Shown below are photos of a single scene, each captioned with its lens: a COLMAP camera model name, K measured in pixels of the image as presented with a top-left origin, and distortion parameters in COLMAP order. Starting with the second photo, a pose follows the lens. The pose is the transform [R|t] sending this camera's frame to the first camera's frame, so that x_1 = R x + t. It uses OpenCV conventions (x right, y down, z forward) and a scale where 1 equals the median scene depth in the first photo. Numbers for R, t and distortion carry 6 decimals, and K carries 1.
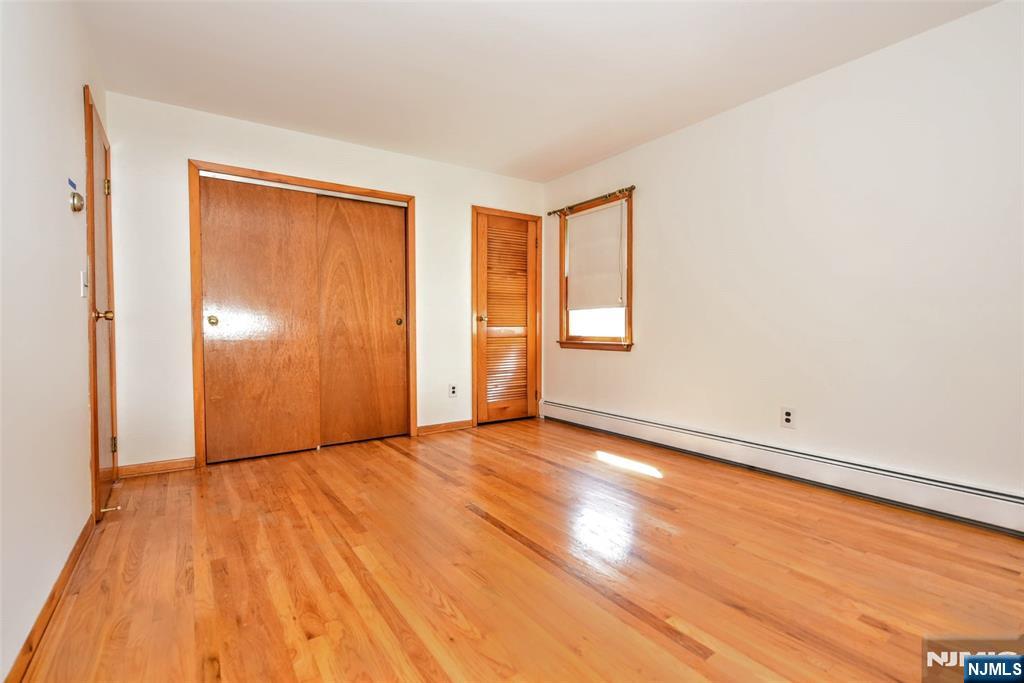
lens RADIAL K [[466.3, 0, 511.5], [0, 466.3, 340.8], [0, 0, 1]] dist [-0.007551, -0.000978]
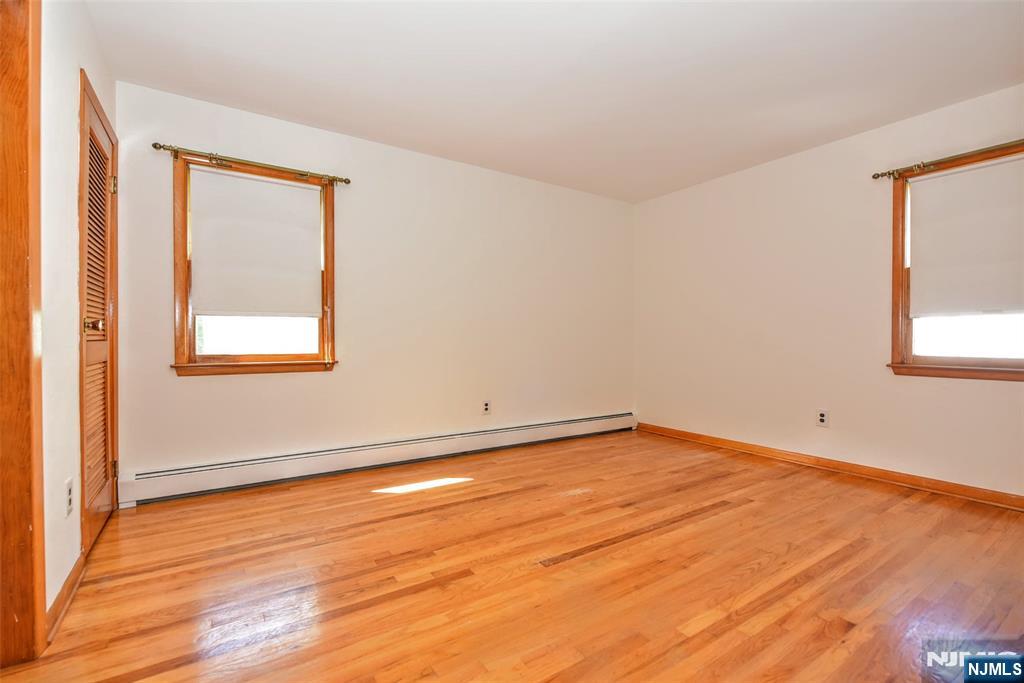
lens RADIAL K [[466.3, 0, 508.1], [0, 466.3, 337.8], [0, 0, 1]] dist [-0.007551, -0.000978]
pose [[0.021102, -0.000371, 0.999777, -0.818448], [0.024485, 0.999700, -0.000146, -0.040365], [-0.999477, 0.024482, 0.021105, 0.933203]]
